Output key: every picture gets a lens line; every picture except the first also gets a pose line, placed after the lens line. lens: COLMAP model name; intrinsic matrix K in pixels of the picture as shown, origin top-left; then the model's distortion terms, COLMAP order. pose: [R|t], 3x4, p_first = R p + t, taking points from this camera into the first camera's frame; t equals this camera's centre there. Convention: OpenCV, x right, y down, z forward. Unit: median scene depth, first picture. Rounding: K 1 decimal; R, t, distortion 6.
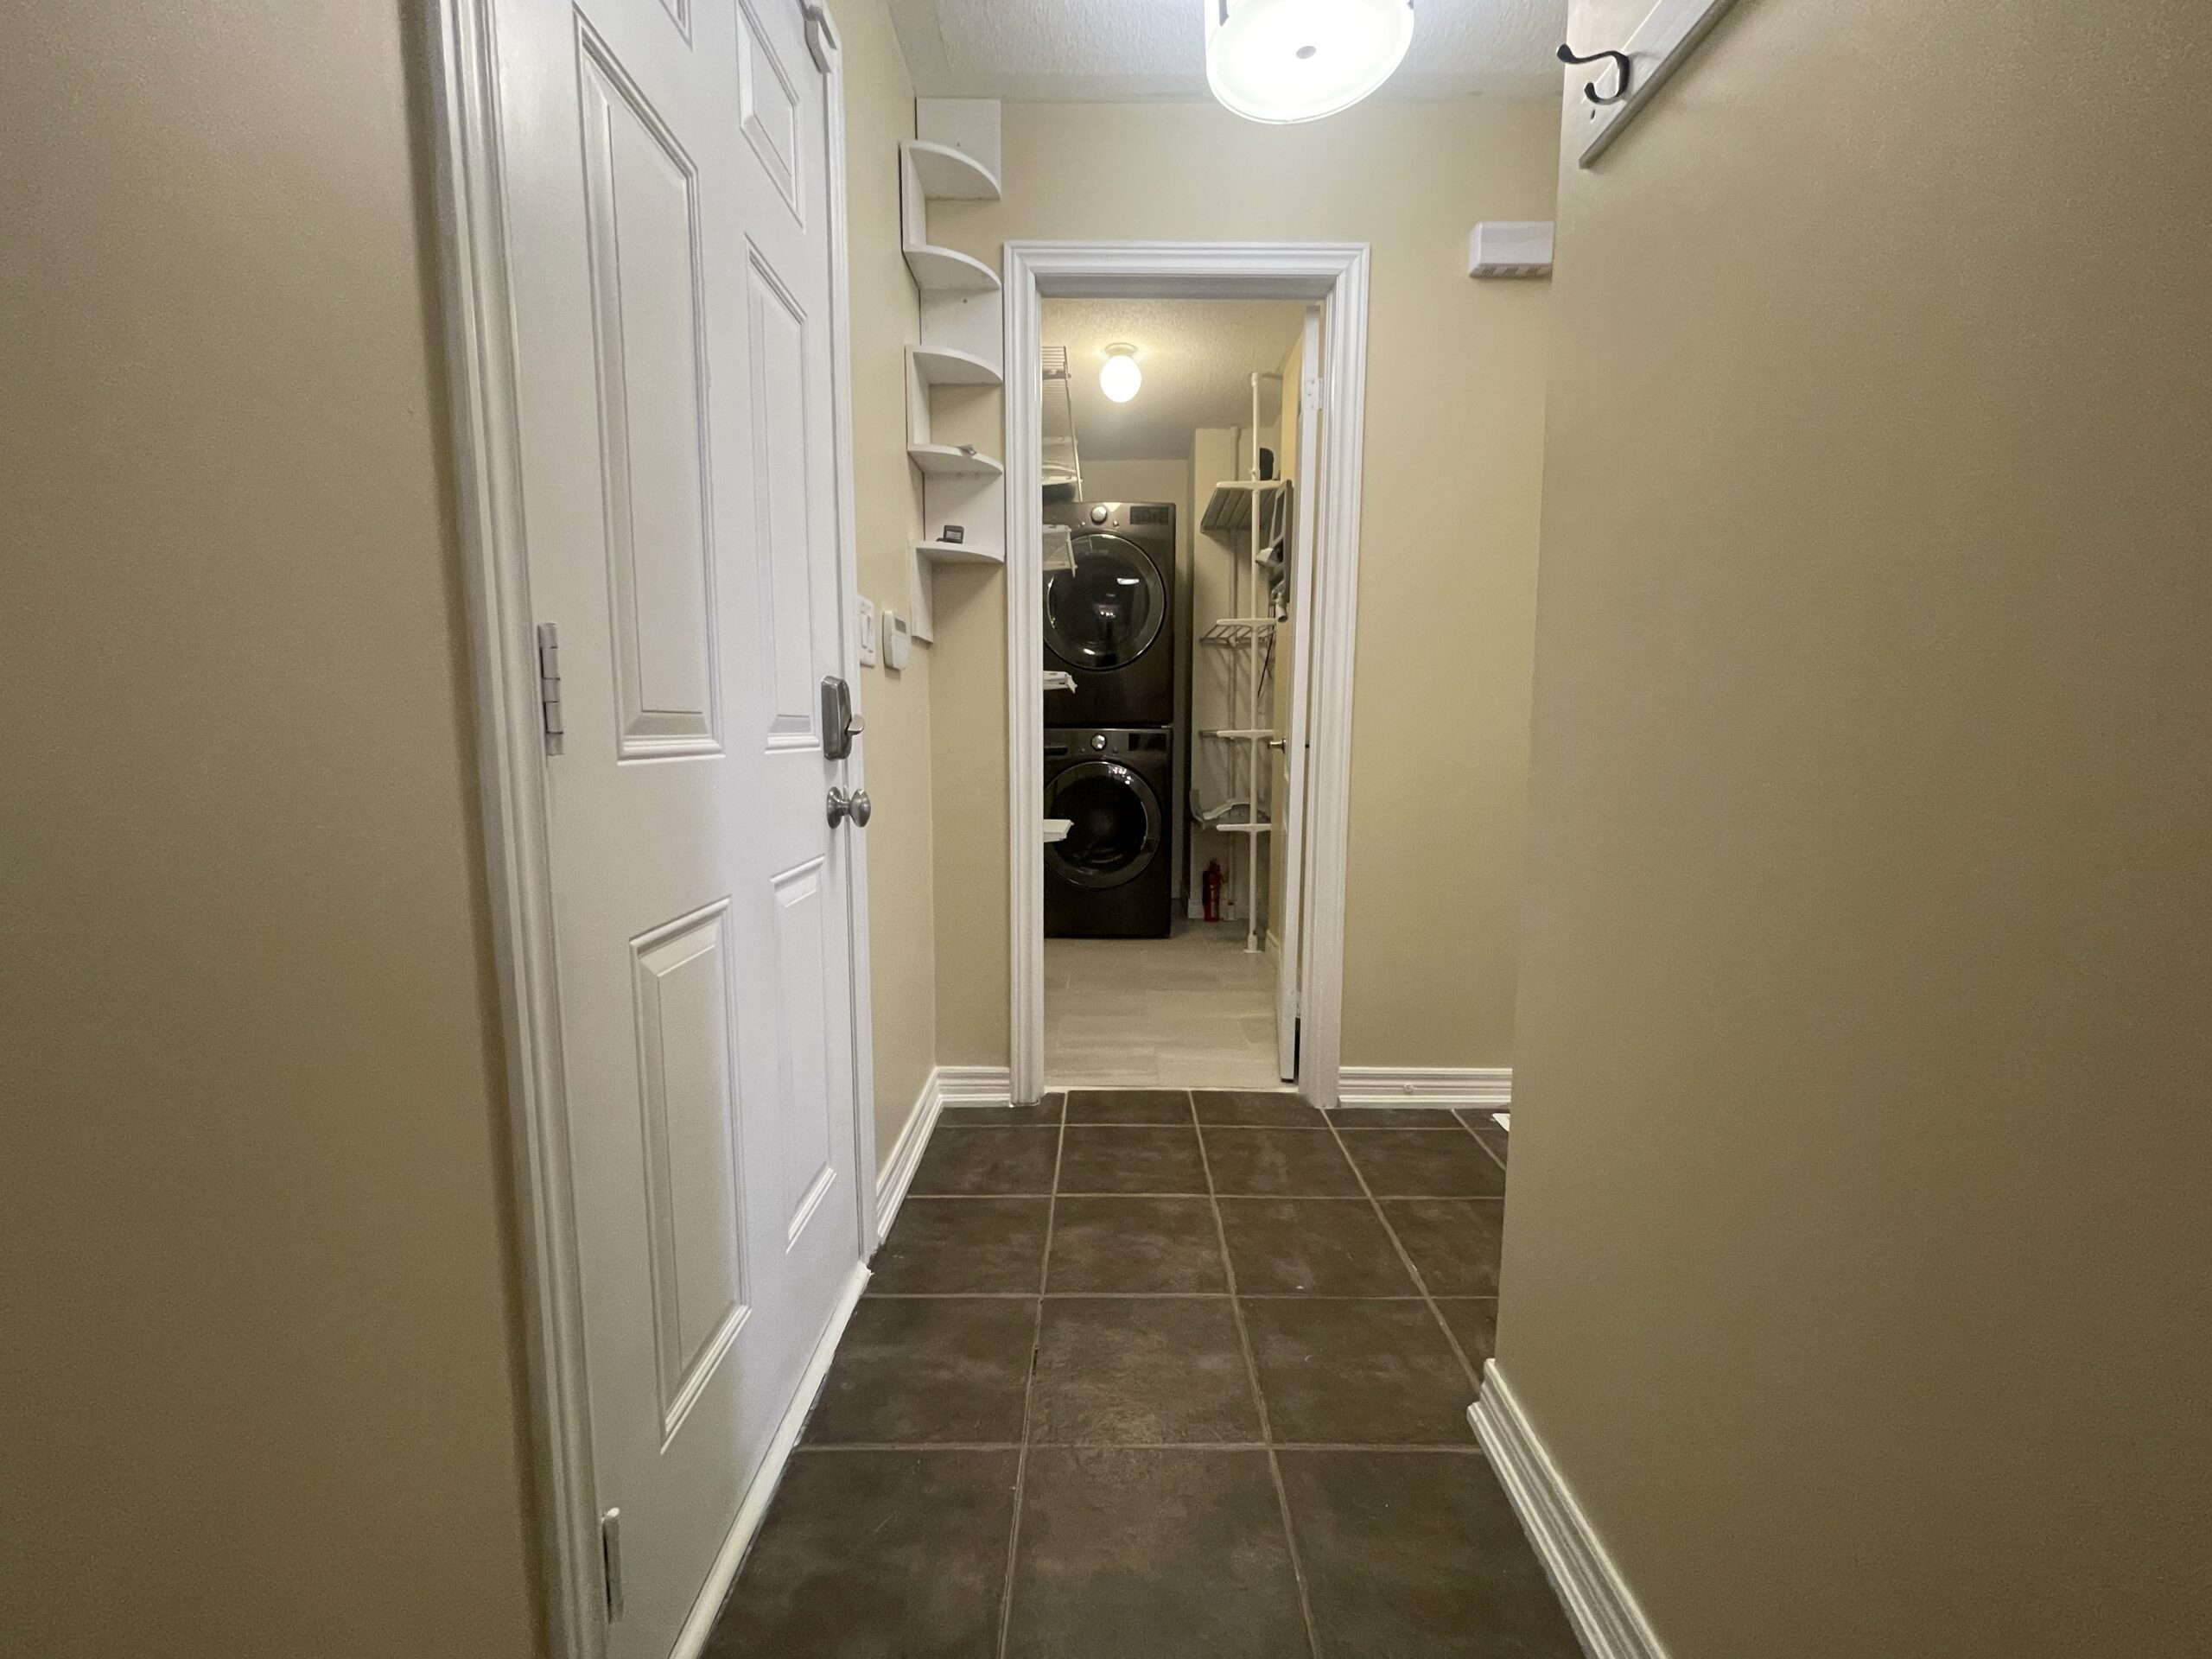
lens RADIAL K [[890.2, 0, 1106.0], [0, 890.2, 829.5], [0, 0, 1]] dist [-0.000393, -0.000004]
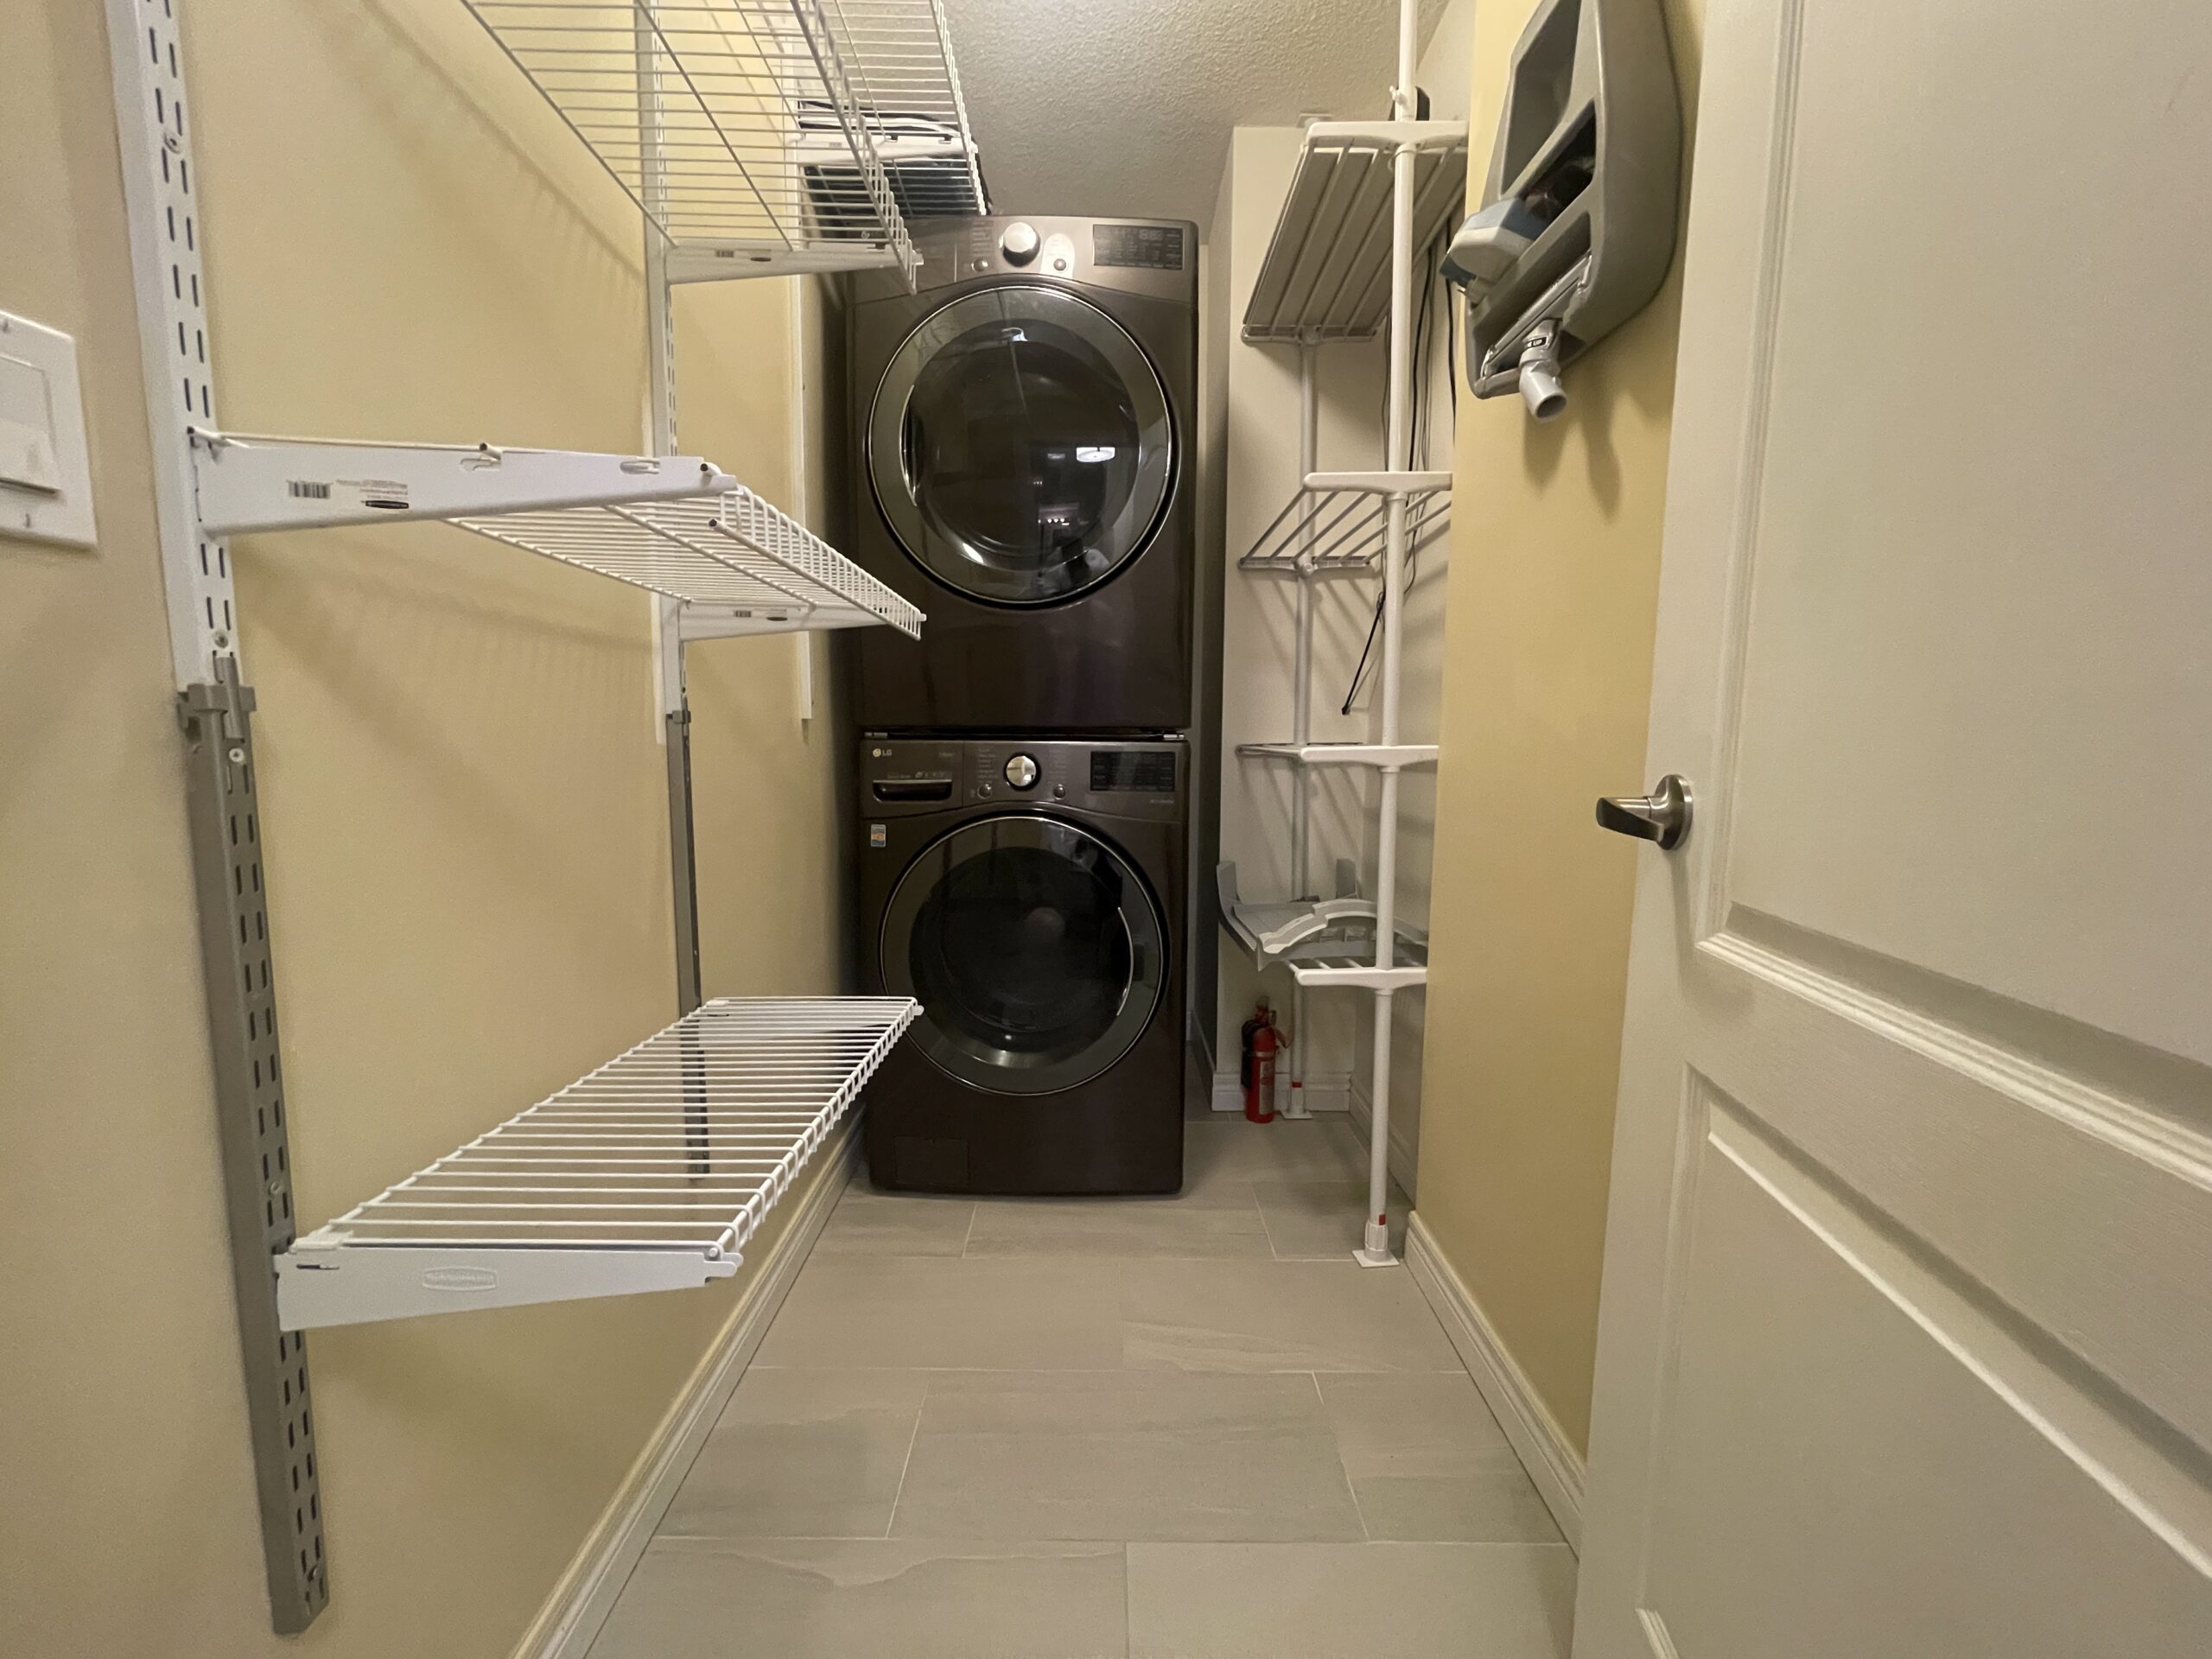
lens RADIAL K [[882.9, 0, 1106.0], [0, 882.9, 829.5], [0, 0, 1]] dist [0.000579, 0.000010]
pose [[0.999902, 0.002426, 0.013809, 0.025715], [-0.002329, 0.999973, -0.007006, -0.062684], [-0.013825, 0.006973, 0.999880, 0.531816]]
